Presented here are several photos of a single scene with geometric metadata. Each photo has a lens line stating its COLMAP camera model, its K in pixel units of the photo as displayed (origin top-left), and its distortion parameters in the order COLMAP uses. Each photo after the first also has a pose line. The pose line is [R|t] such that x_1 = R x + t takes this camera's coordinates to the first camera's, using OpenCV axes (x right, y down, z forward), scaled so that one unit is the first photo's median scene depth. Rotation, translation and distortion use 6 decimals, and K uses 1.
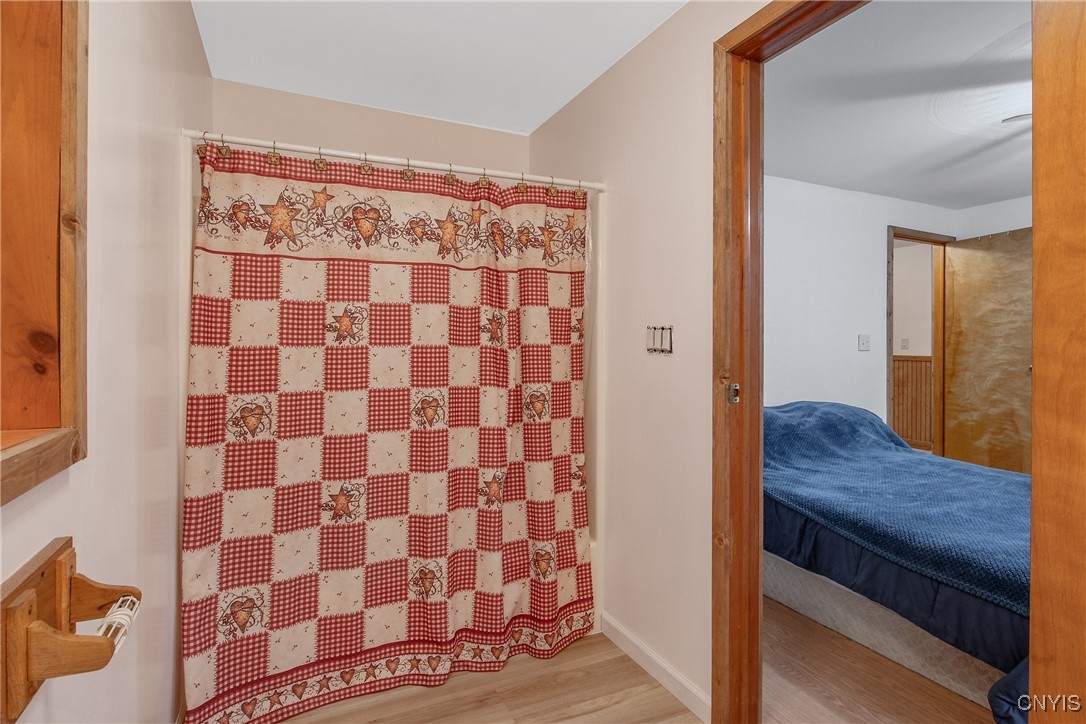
lens RADIAL K [[541.1, 0, 547.4], [0, 541.1, 340.5], [0, 0, 1]] dist [-0.004656, -0.000407]
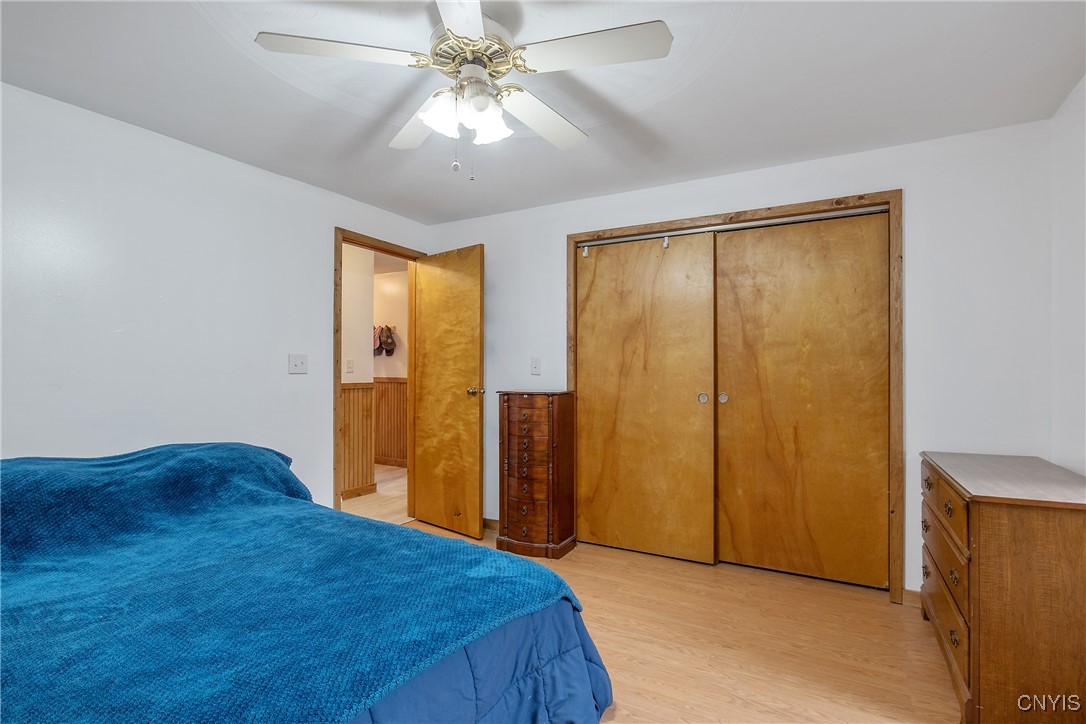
lens RADIAL K [[541.1, 0, 541.4], [0, 541.1, 366.2], [0, 0, 1]] dist [-0.004656, -0.000407]
pose [[0.816213, 0.003445, 0.577741, 0.410791], [-0.006127, 0.999978, 0.002693, 0.002777], [-0.577719, -0.005738, 0.816216, 0.120743]]
